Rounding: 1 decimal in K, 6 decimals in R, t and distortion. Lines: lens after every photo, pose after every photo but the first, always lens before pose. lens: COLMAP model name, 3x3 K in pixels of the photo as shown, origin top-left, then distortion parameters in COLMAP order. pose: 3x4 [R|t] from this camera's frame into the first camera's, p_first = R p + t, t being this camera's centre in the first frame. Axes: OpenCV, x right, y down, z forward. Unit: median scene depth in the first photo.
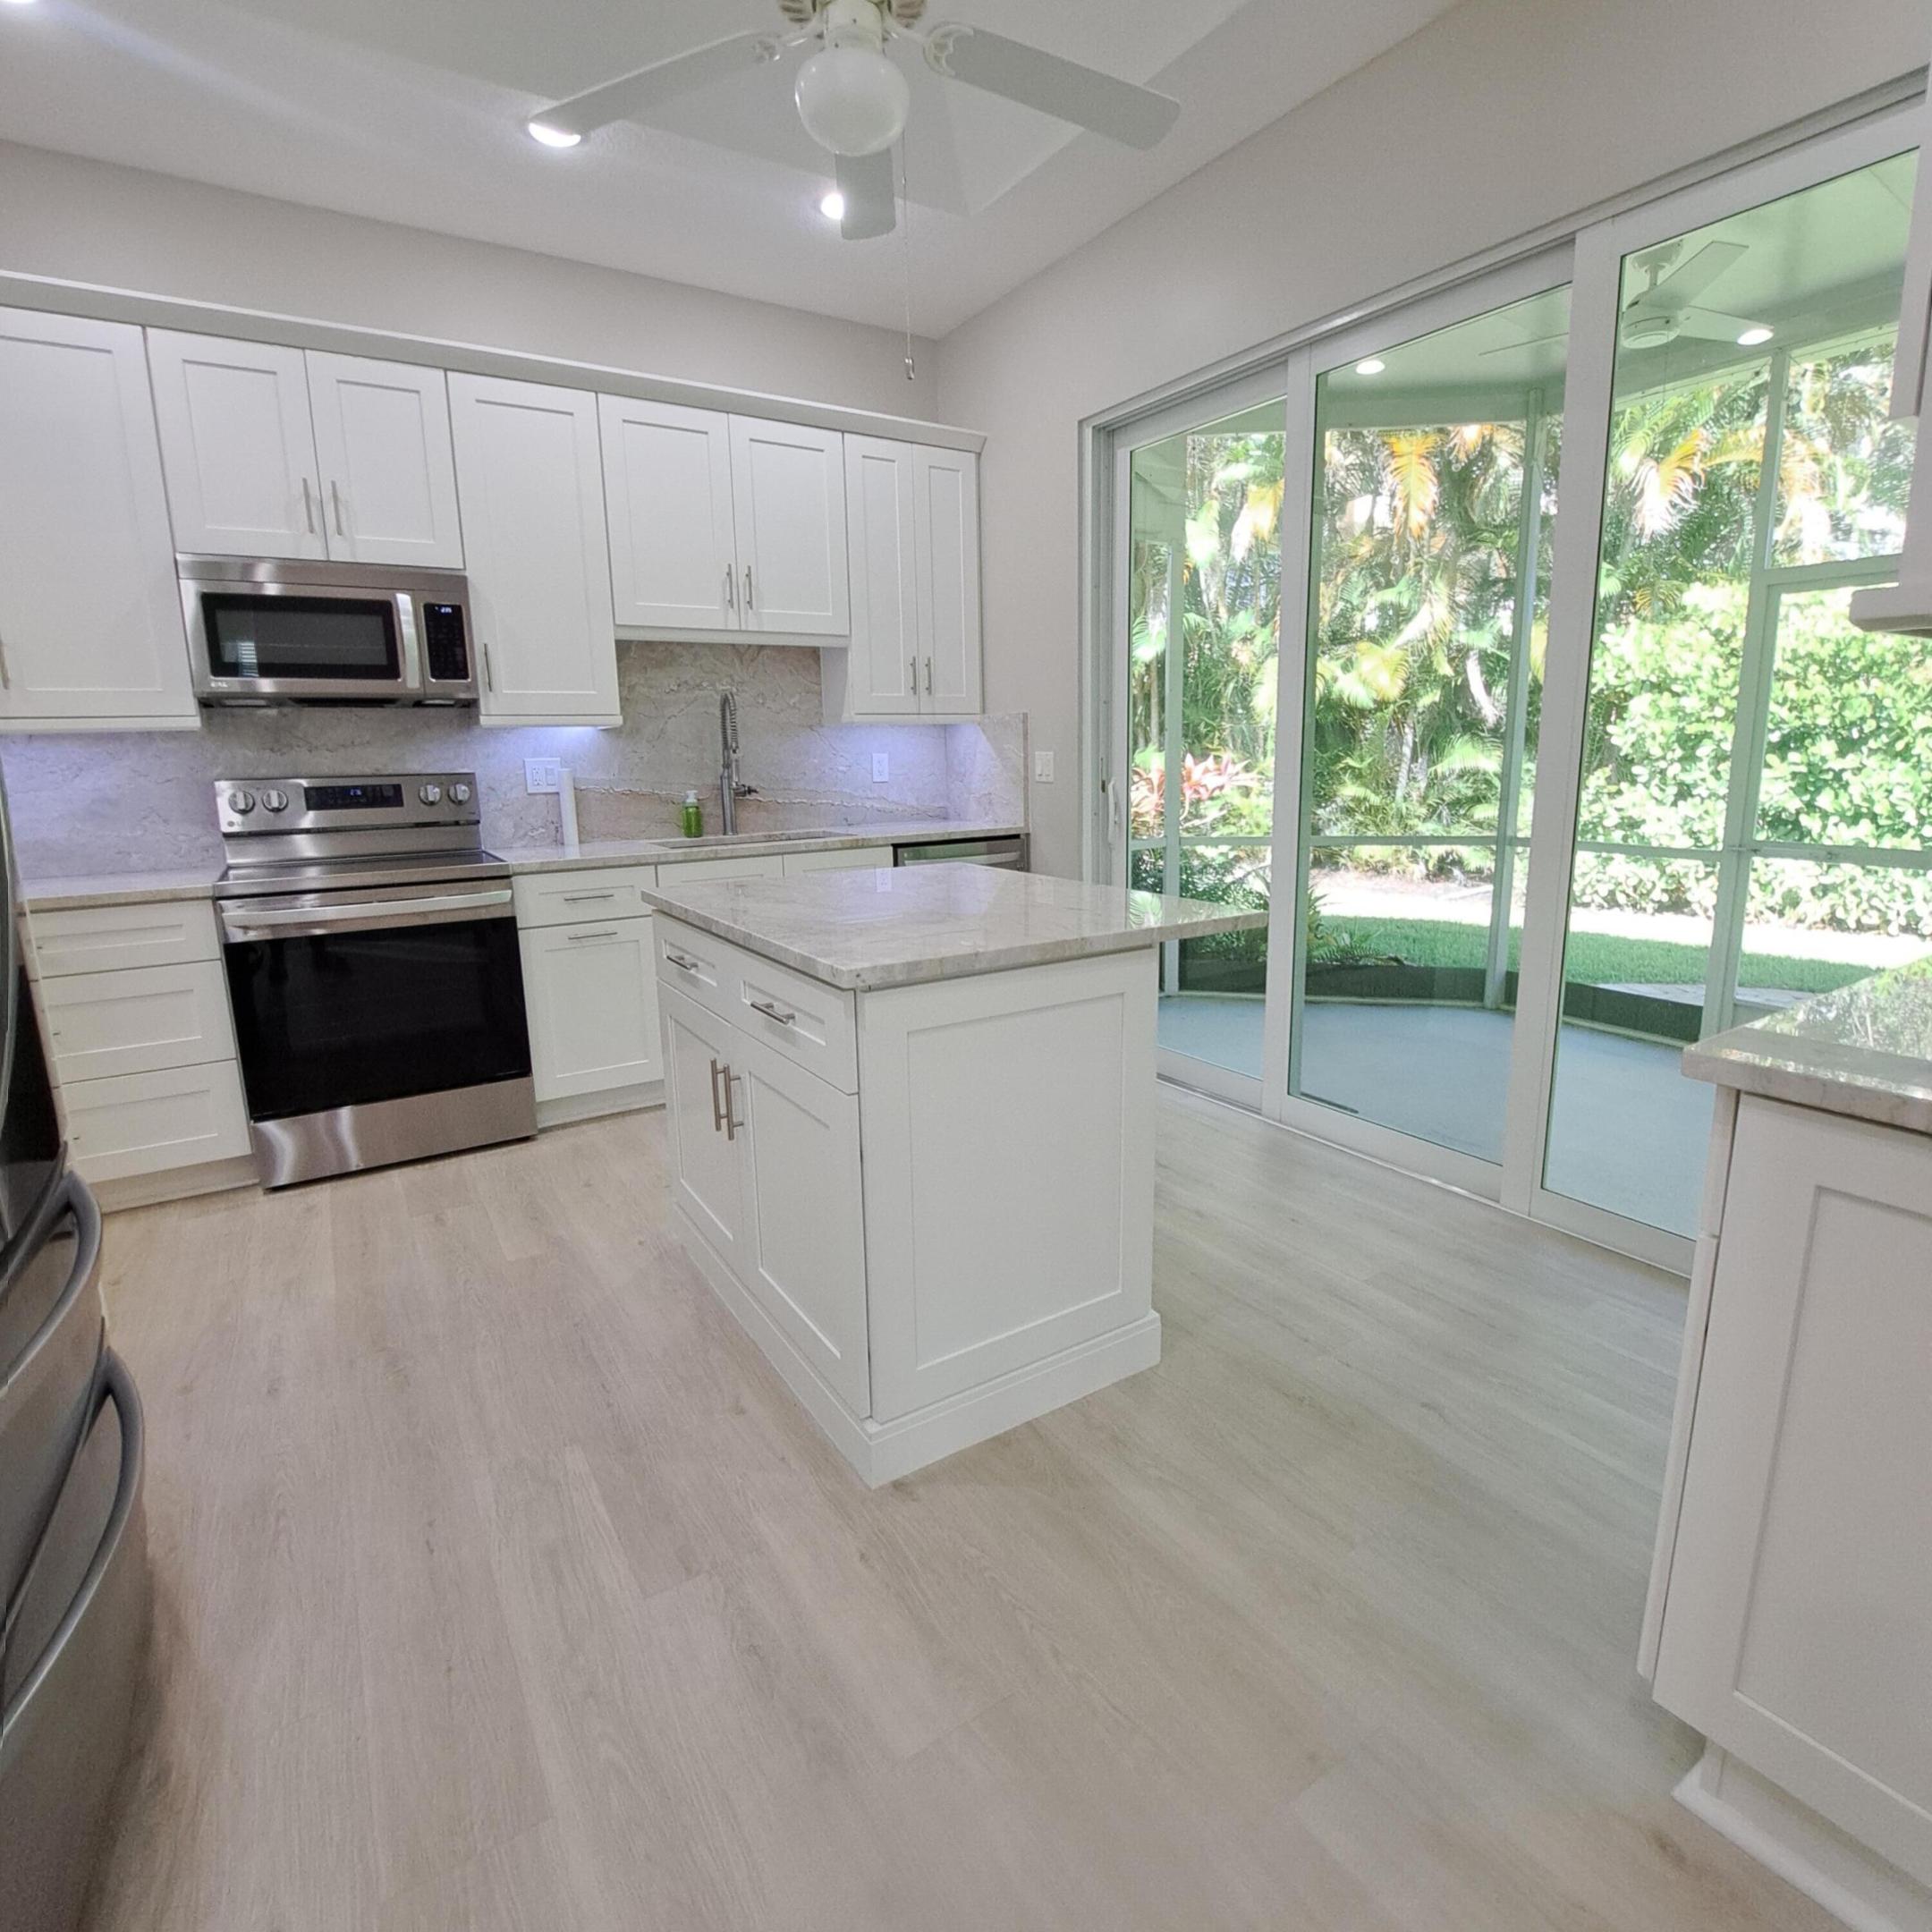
lens RADIAL K [[1027.5, 0, 966.7], [0, 1027.5, 940.6], [0, 0, 1]] dist [-0.011510, -0.004935]
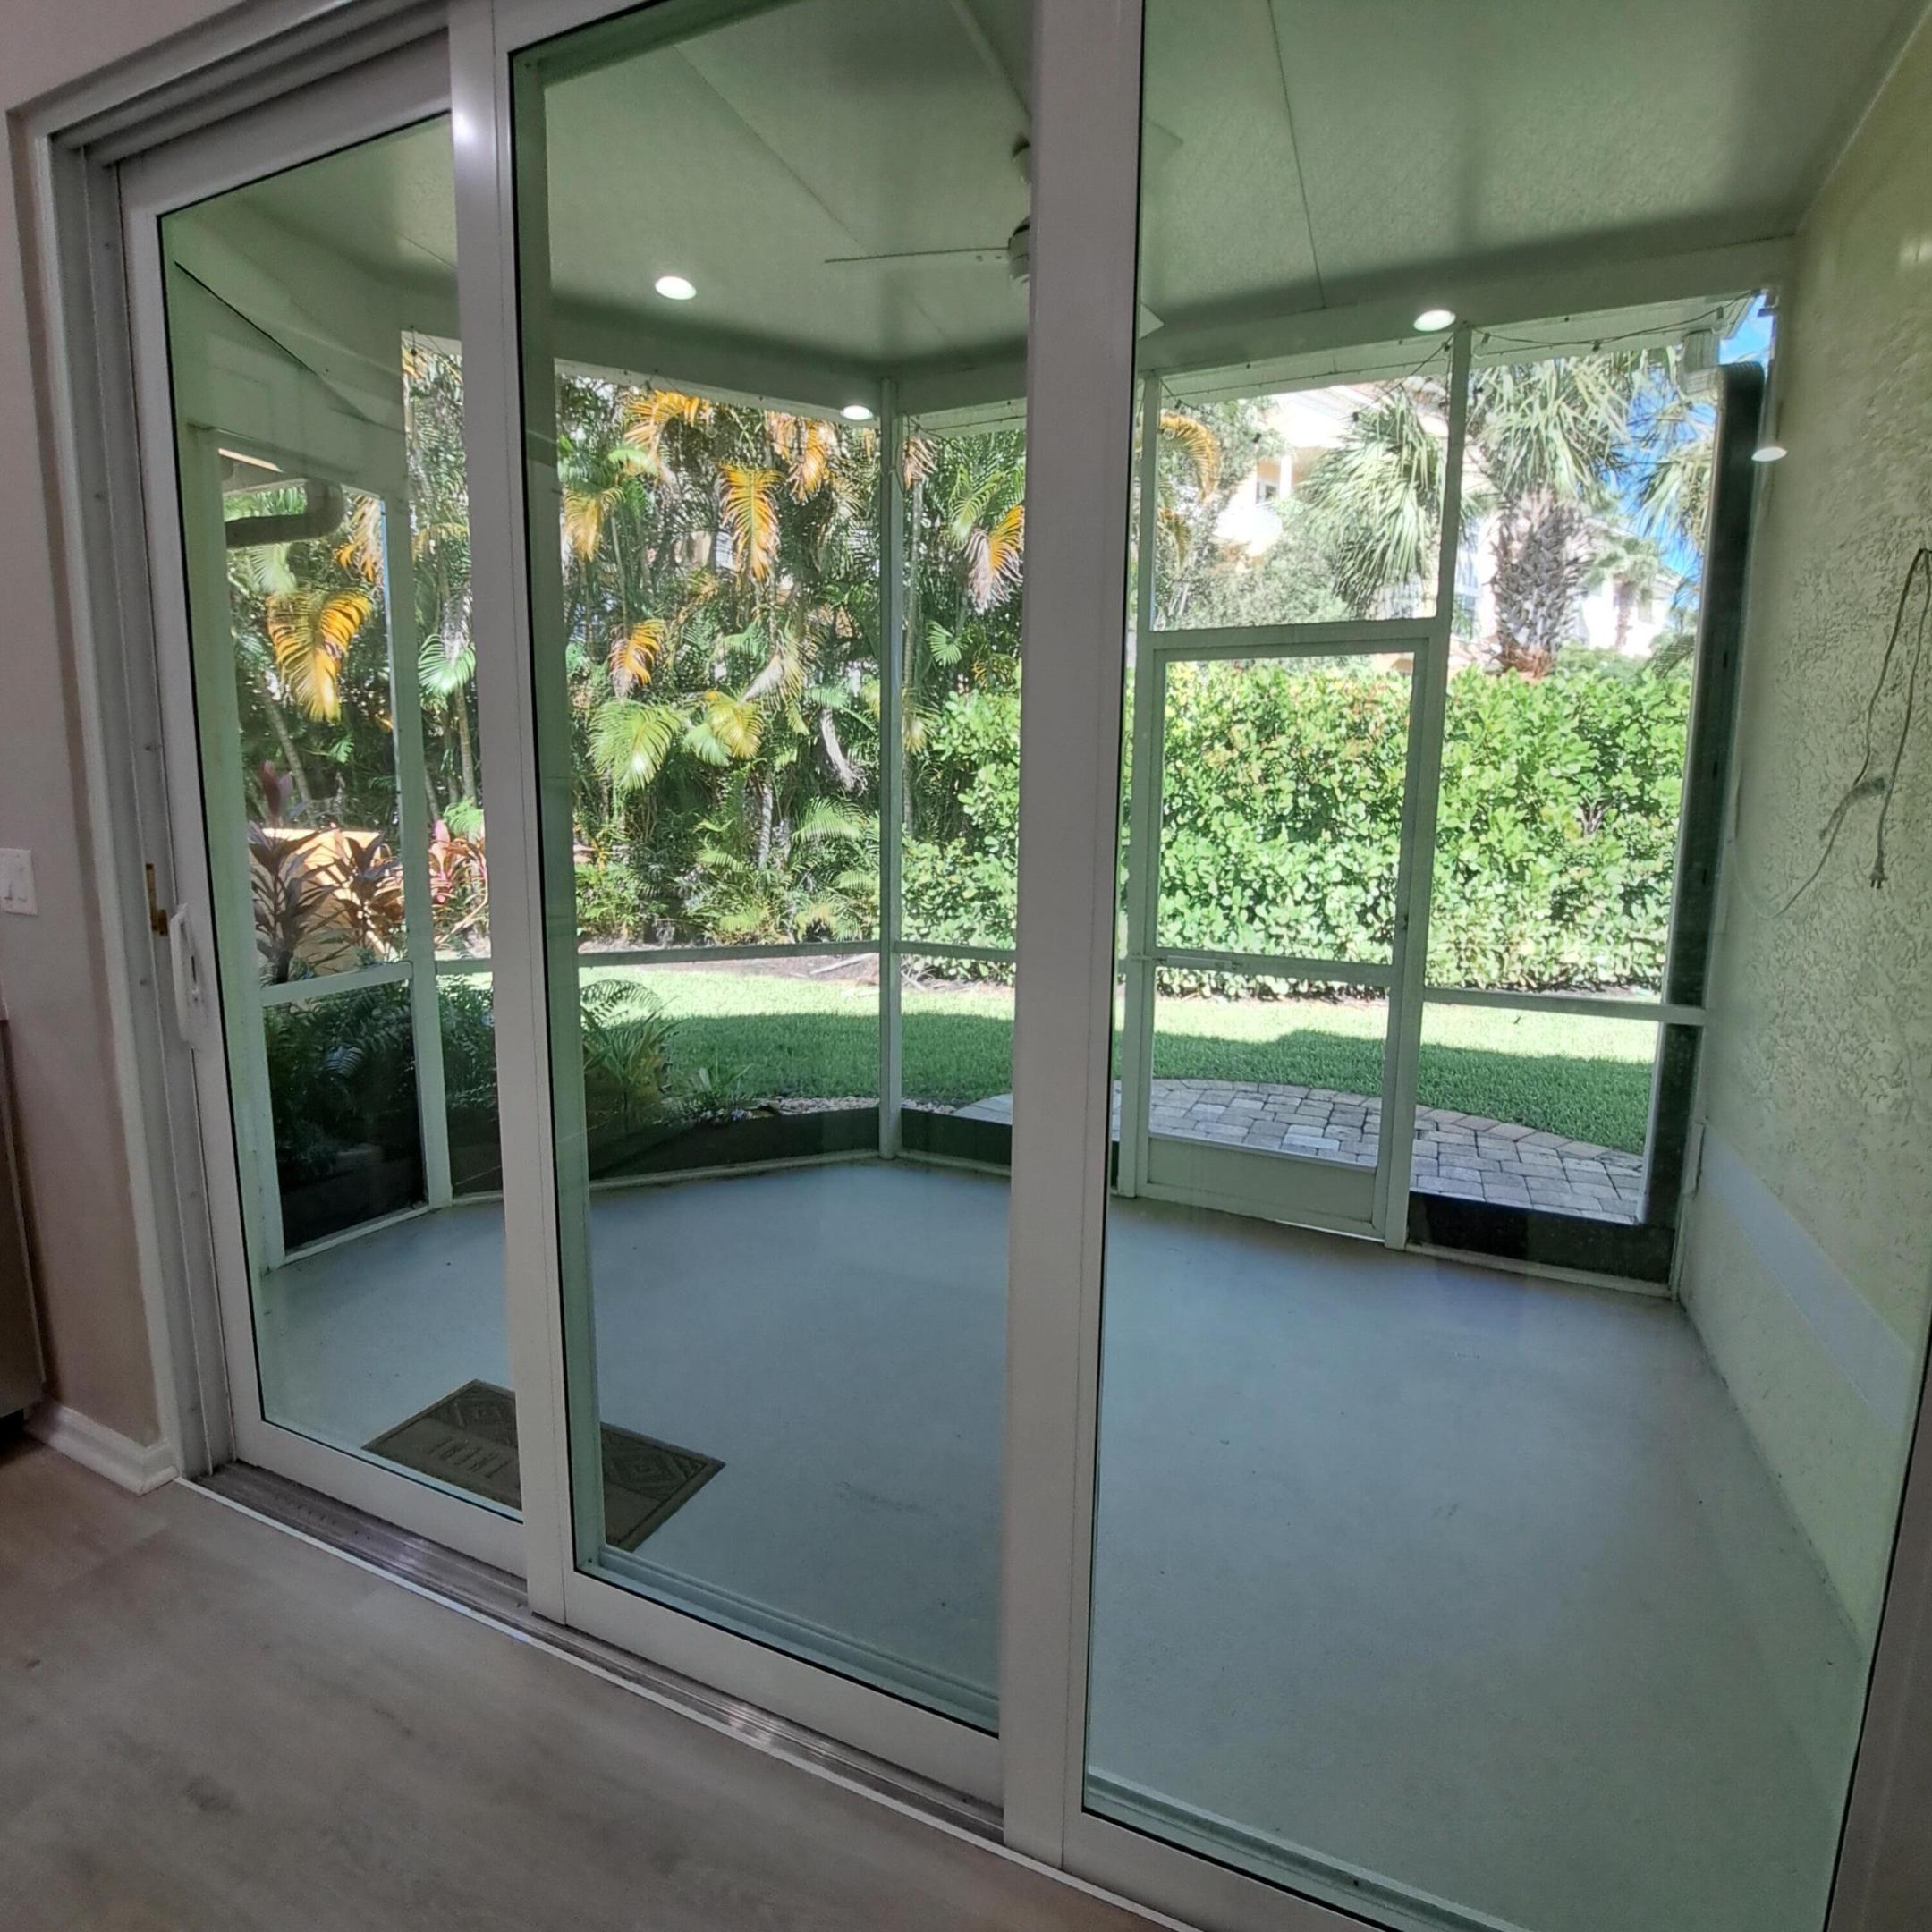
lens RADIAL K [[1027.5, 0, 969.7], [0, 1027.5, 935.2], [0, 0, 1]] dist [-0.011510, -0.004935]
pose [[0.830264, -0.046510, 0.555426, 0.132465], [0.074862, 0.996788, -0.028437, -0.074789], [-0.552319, 0.065190, 0.831080, 0.293994]]
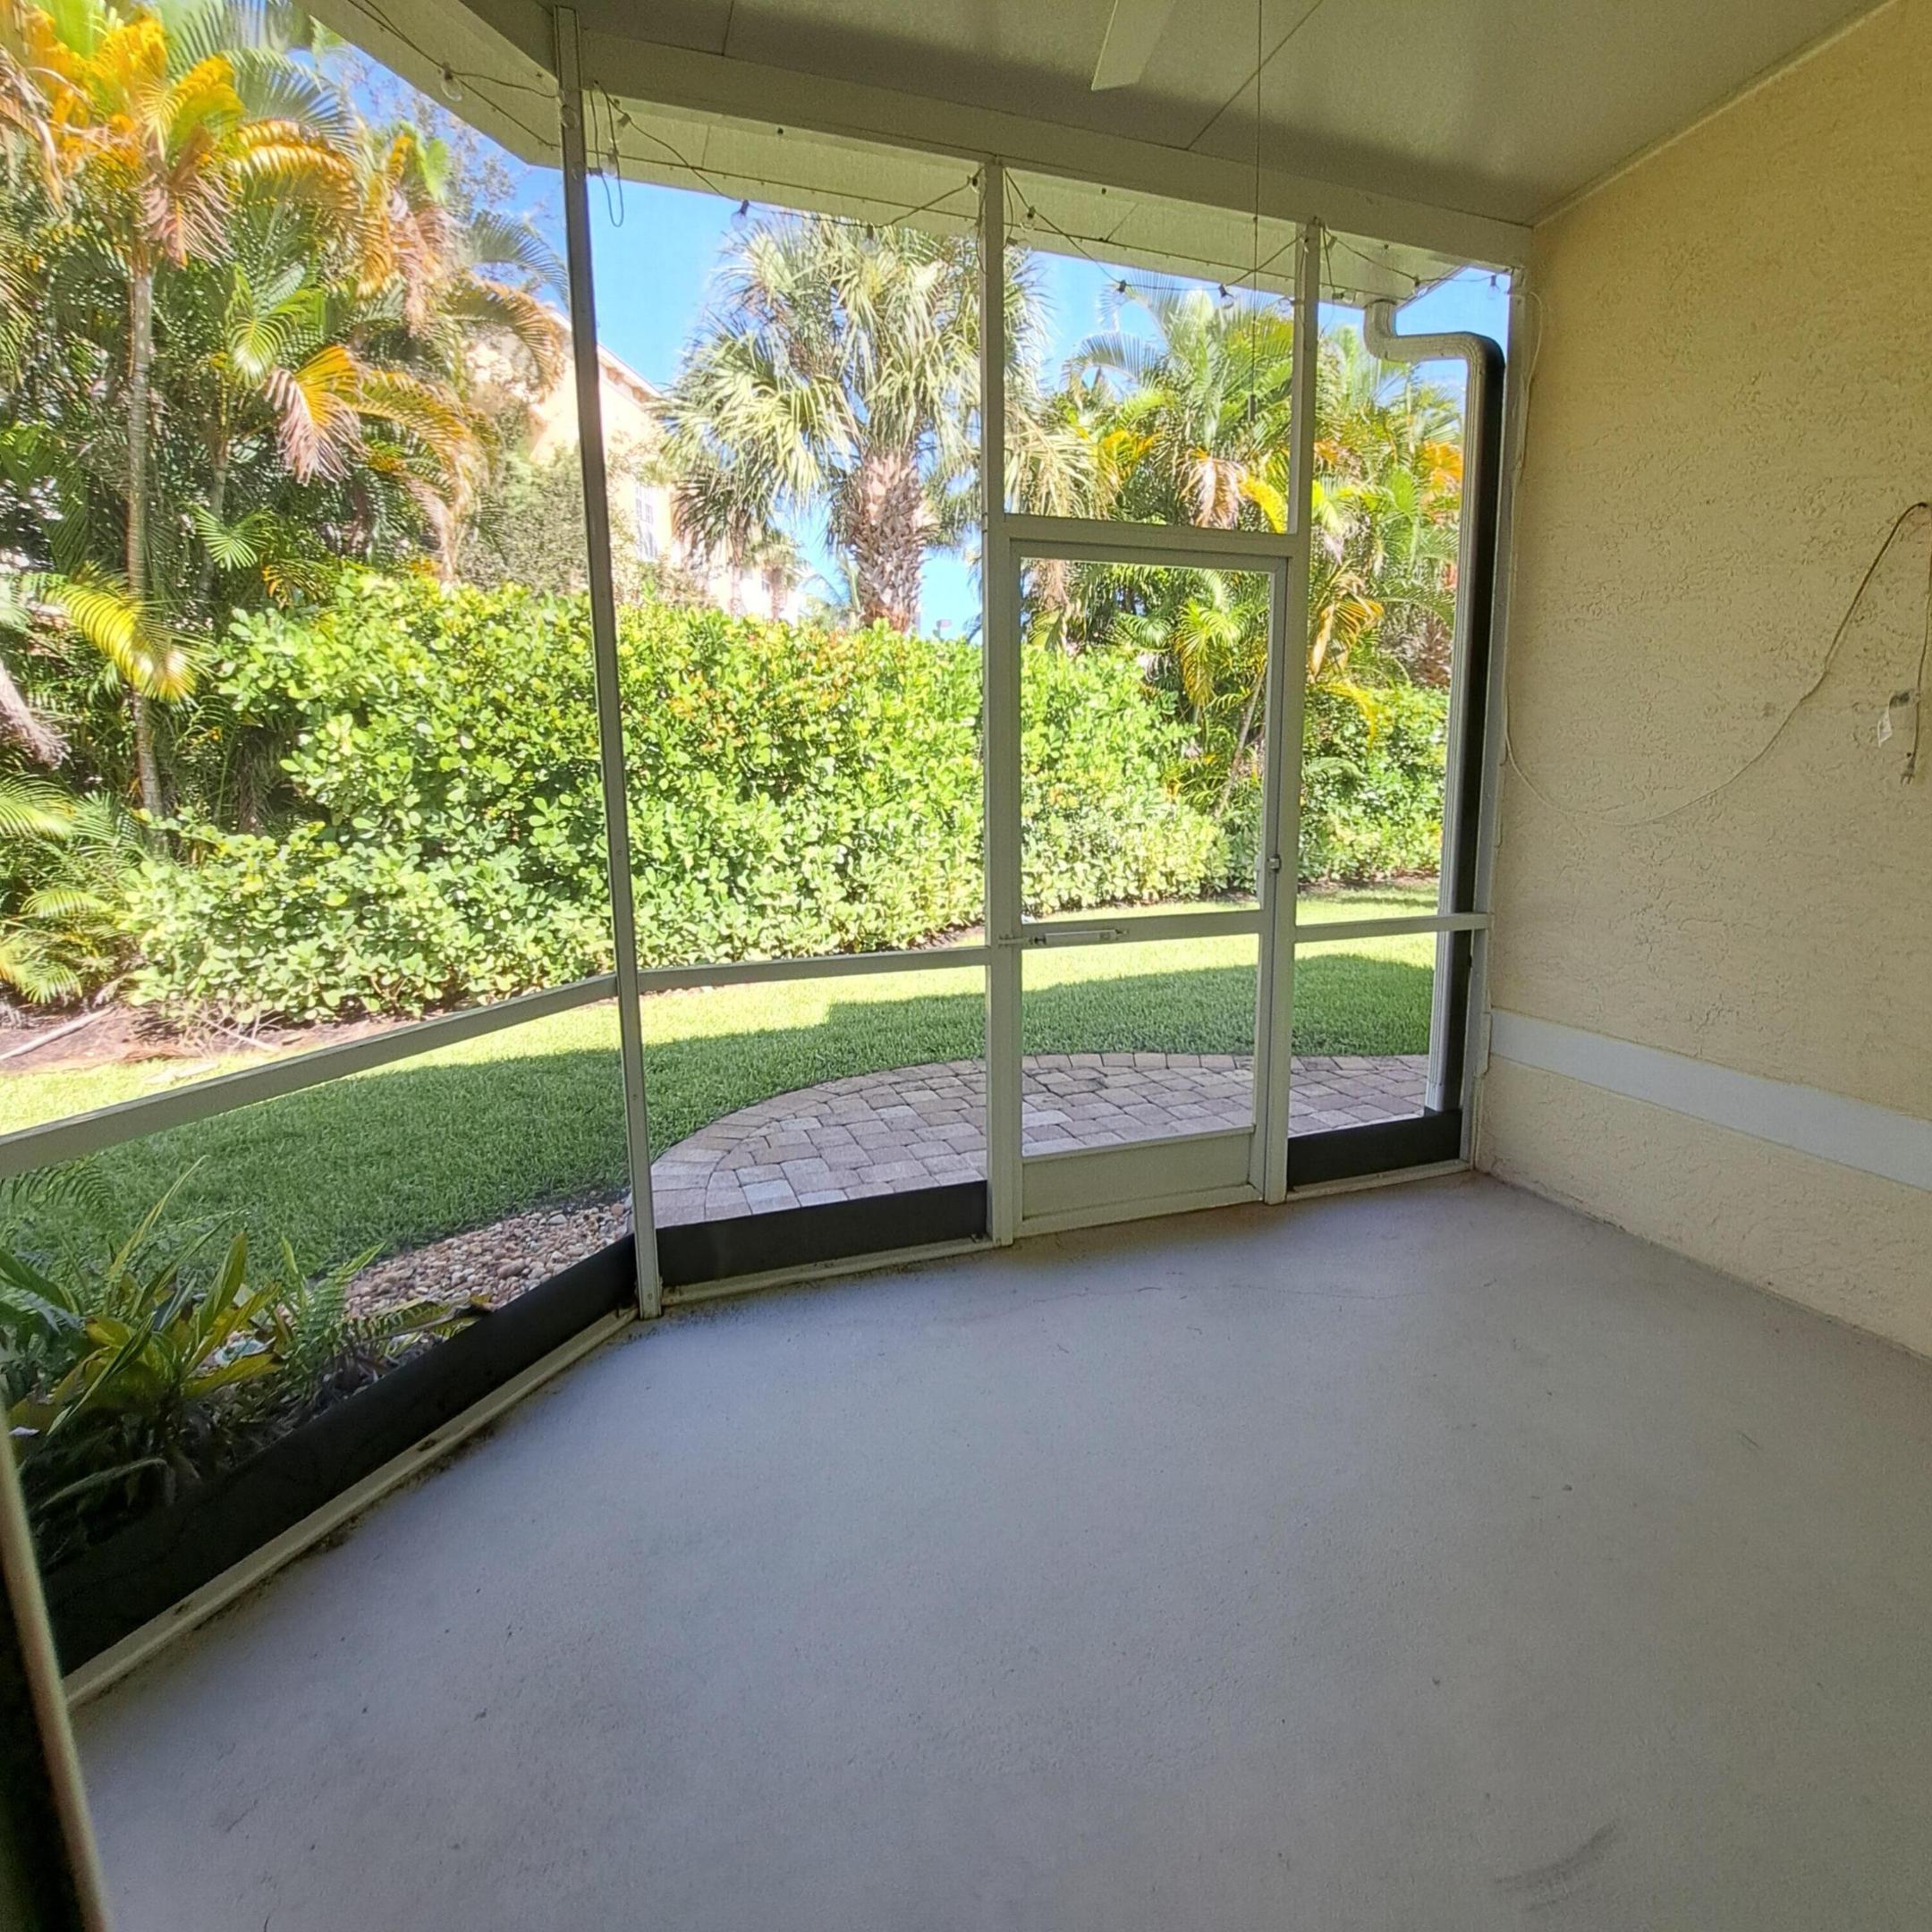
lens RADIAL K [[1027.5, 0, 943.6], [0, 1027.5, 926.8], [0, 0, 1]] dist [-0.011510, -0.004935]
pose [[0.214773, -0.136286, 0.967108, 0.086369], [0.188992, 0.977299, 0.095751, -0.134313], [-0.958204, 0.162211, 0.235654, 0.699406]]
